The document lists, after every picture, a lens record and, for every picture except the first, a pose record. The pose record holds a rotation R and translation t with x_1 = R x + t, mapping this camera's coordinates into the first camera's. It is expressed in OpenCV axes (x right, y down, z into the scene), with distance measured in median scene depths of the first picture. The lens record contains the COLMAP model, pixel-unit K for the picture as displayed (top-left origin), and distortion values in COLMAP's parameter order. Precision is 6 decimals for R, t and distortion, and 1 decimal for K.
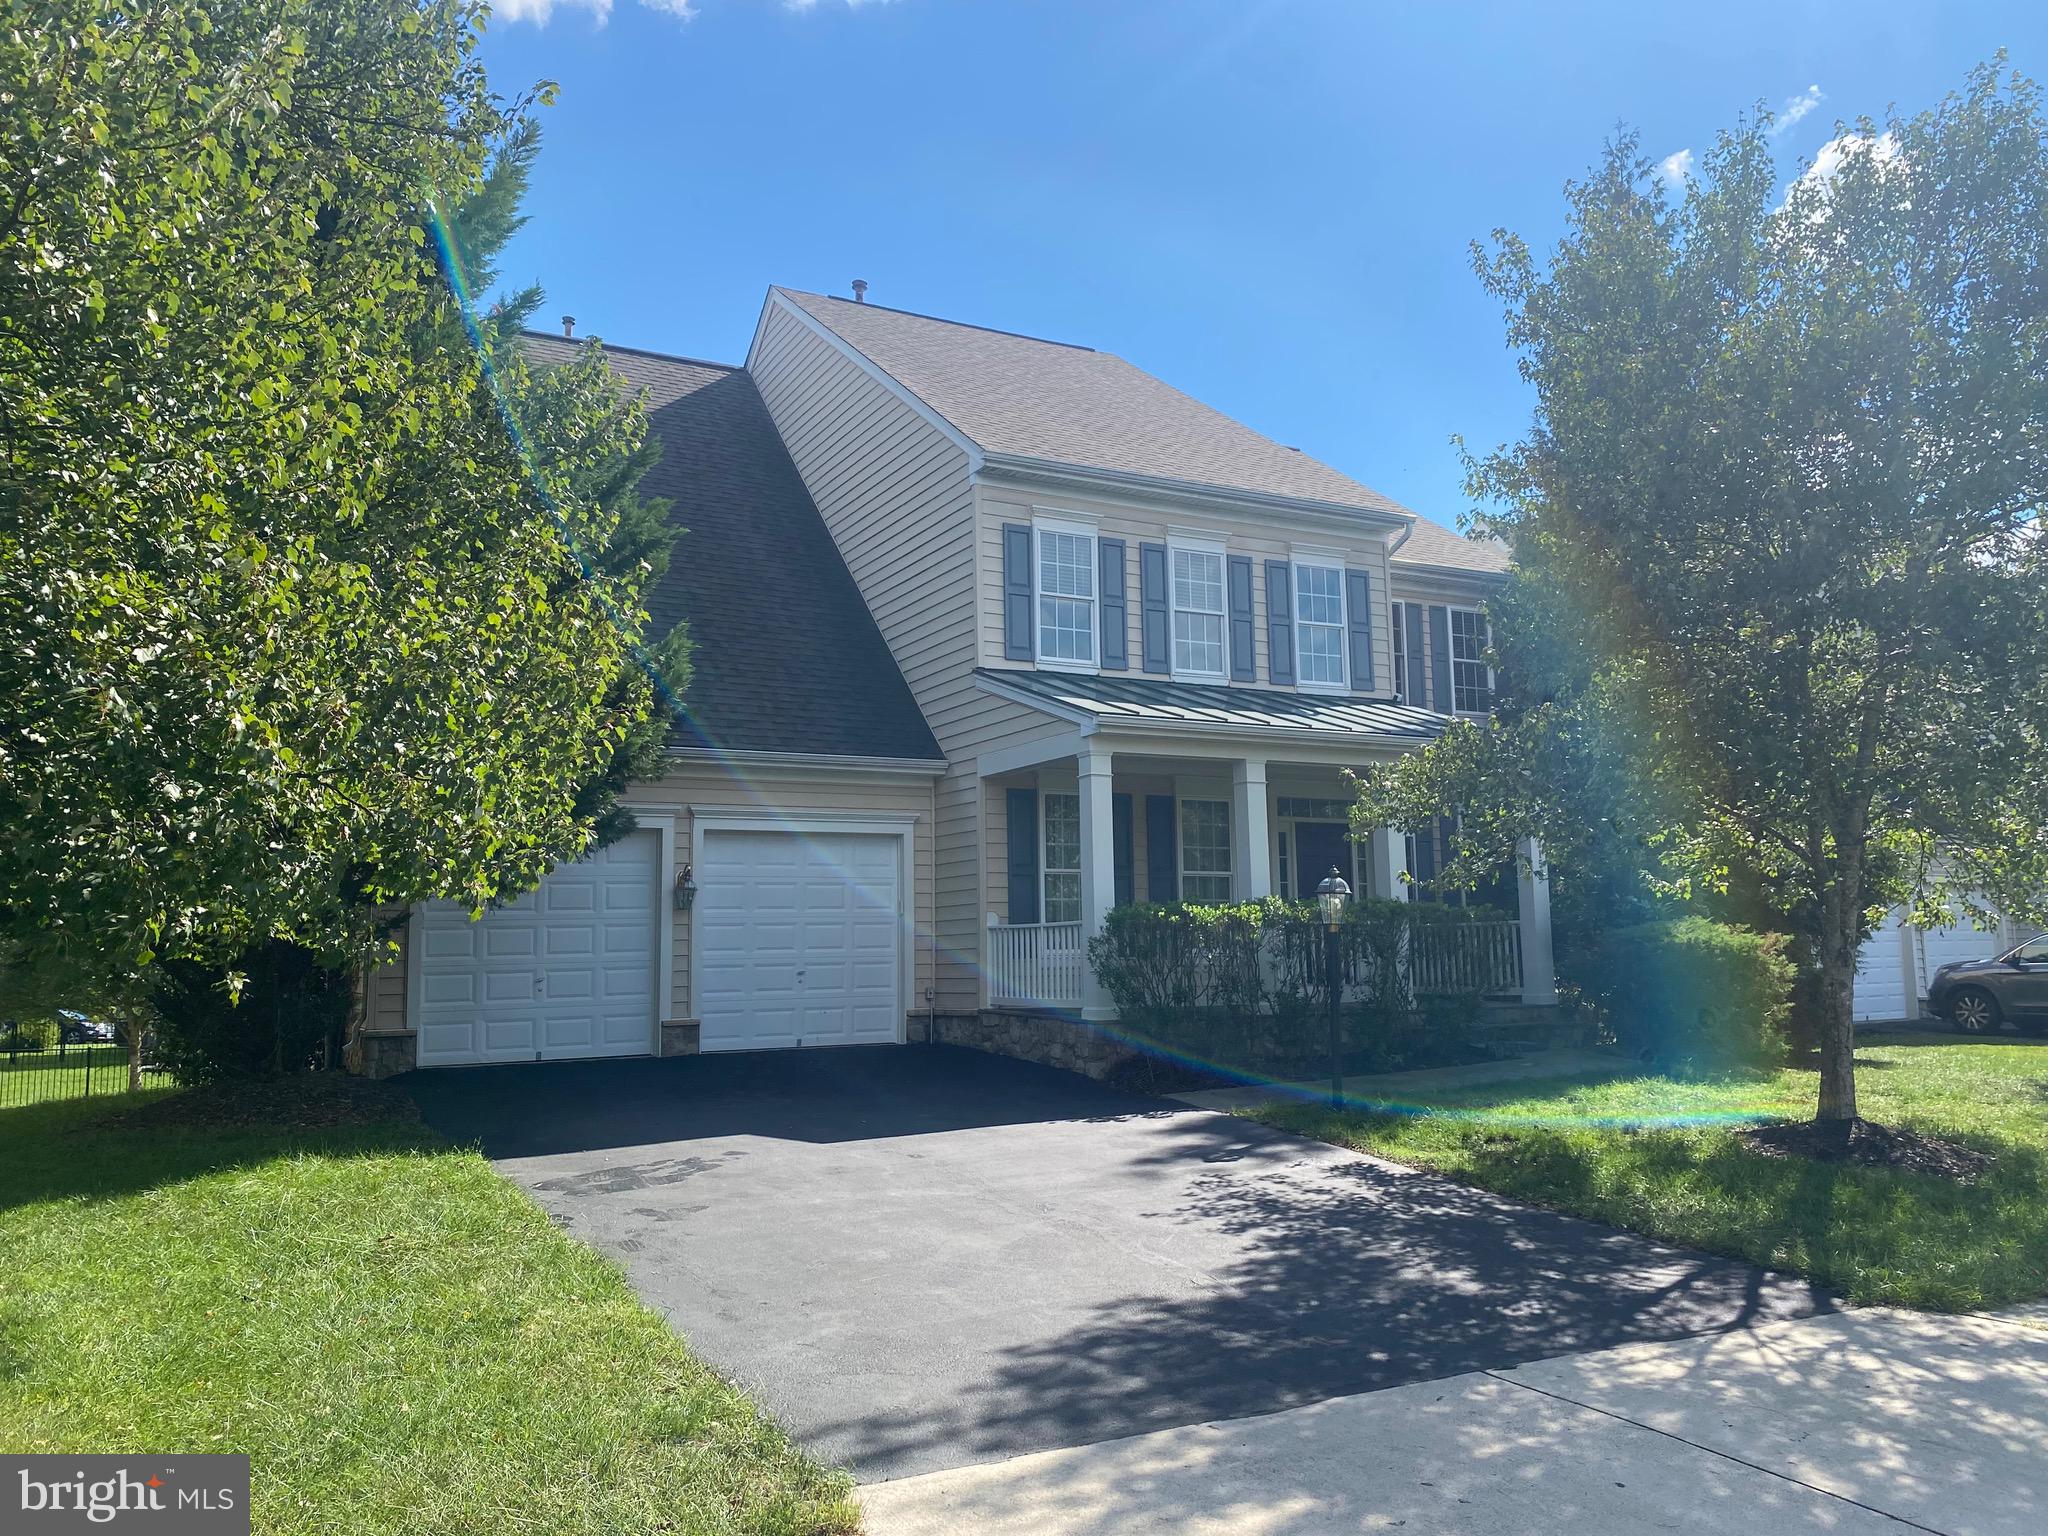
lens RADIAL K [[1565.0, 0, 1037.5], [0, 1565.0, 766.5], [0, 0, 1]] dist [0.045178, -0.052245]
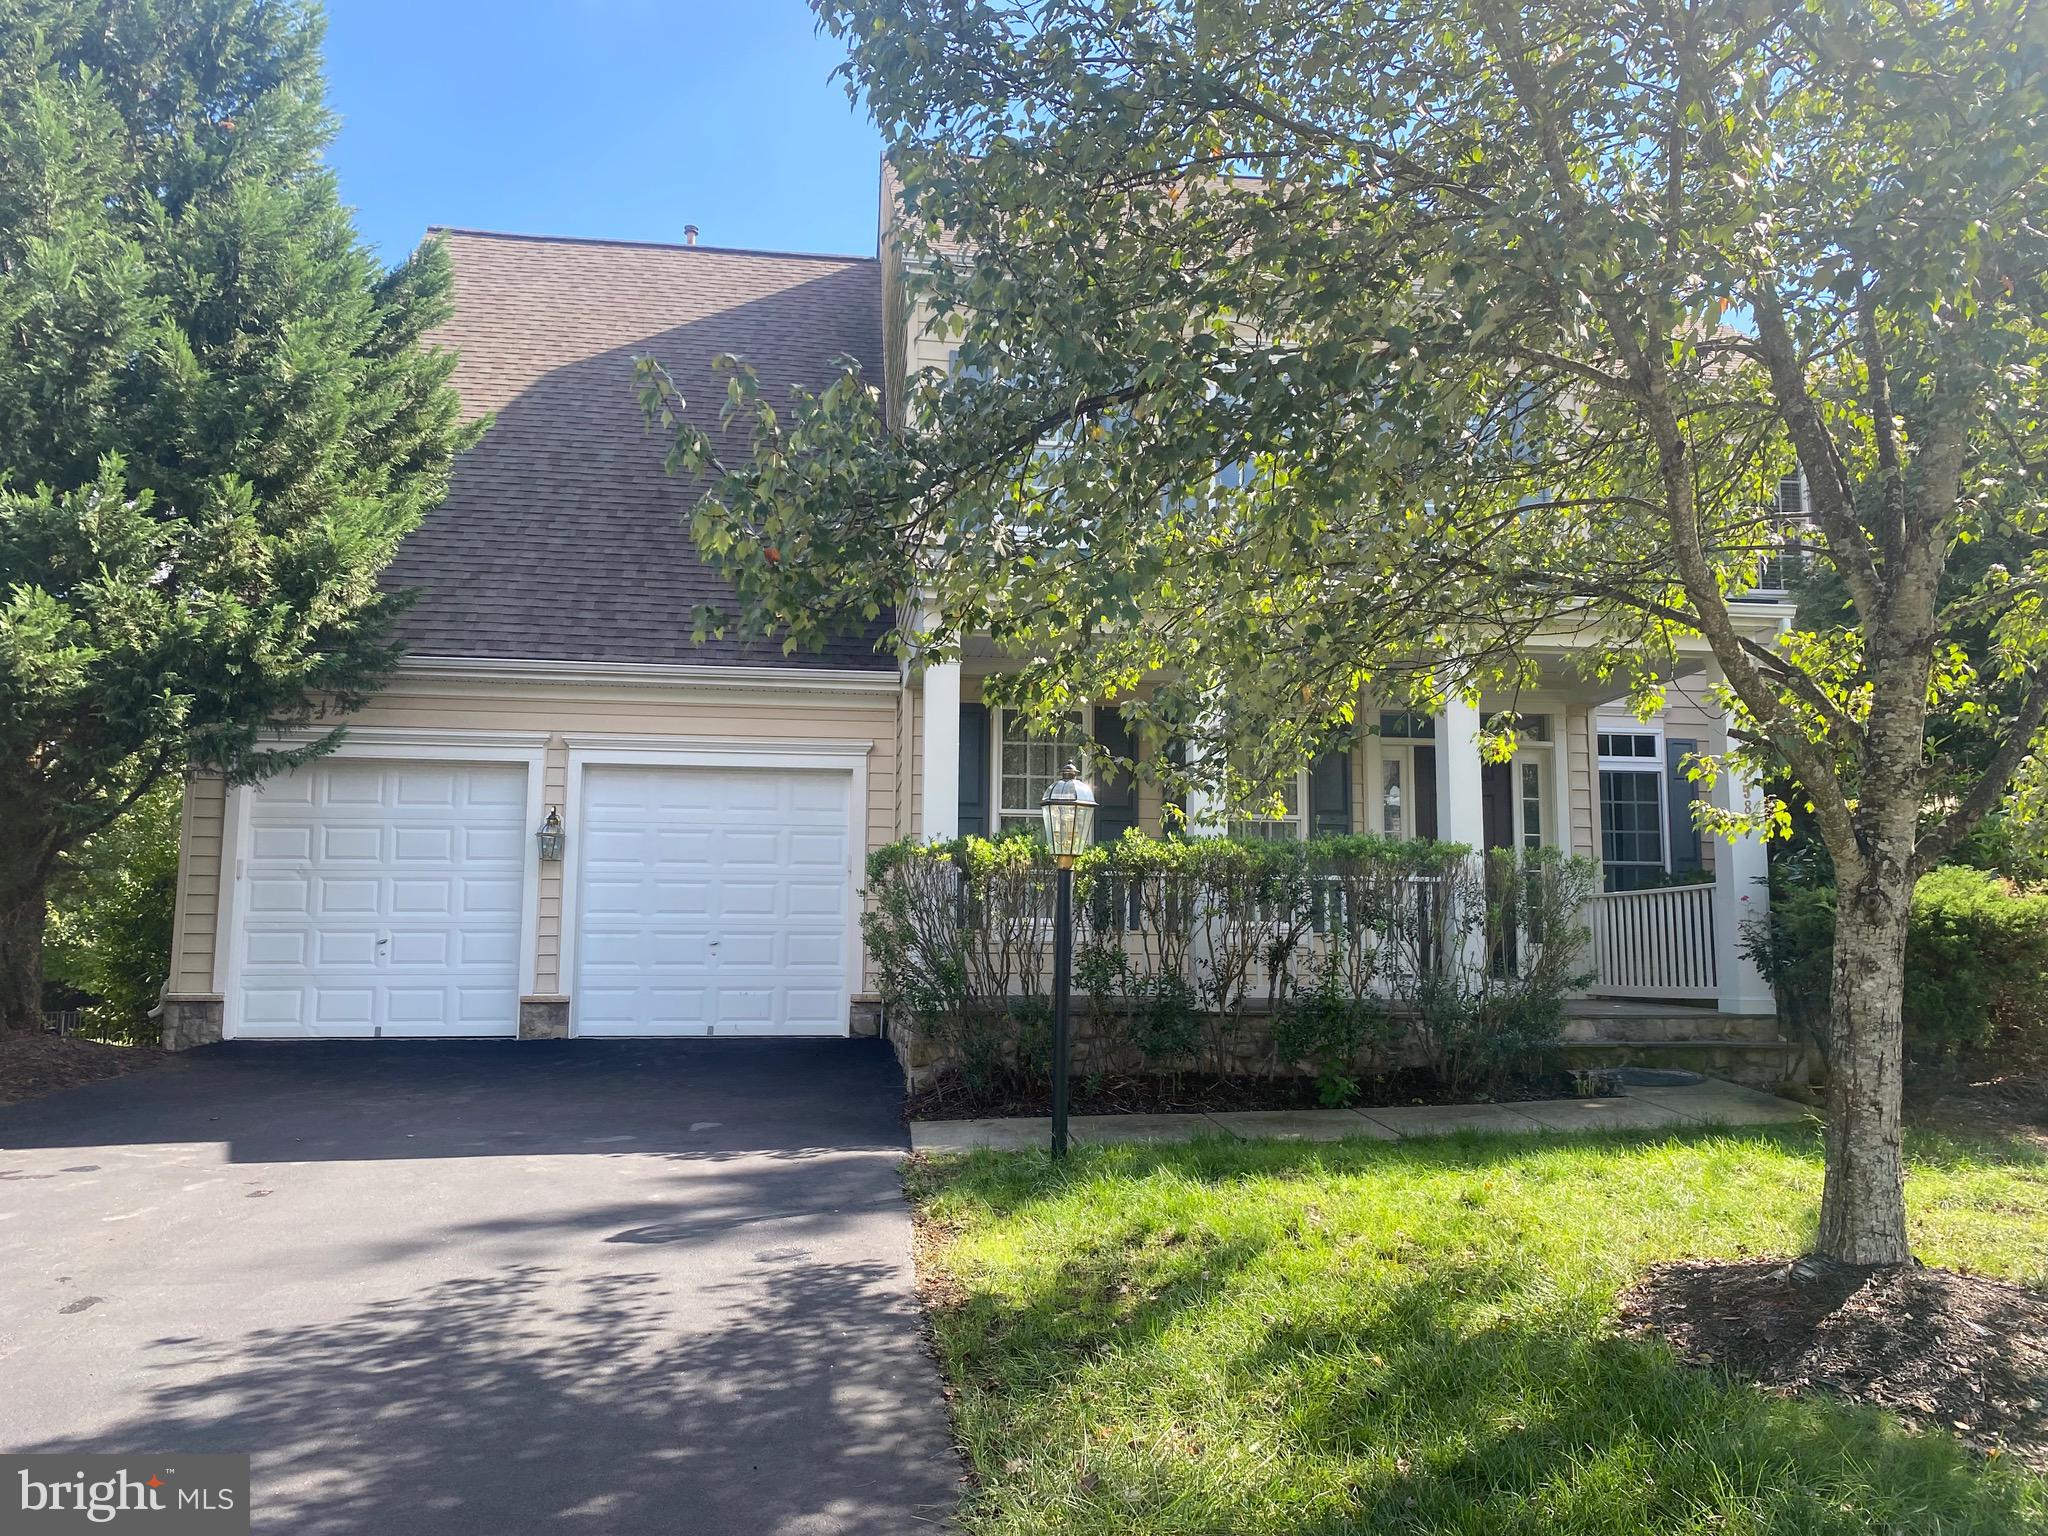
lens RADIAL K [[1565.0, 0, 1015.4], [0, 1565.0, 767.2], [0, 0, 1]] dist [0.045178, -0.052245]
pose [[0.928301, -0.023282, -0.371100, 0.301721], [0.022912, 0.999723, -0.005406, 0.052425], [0.371123, -0.003484, 0.928577, 0.330139]]
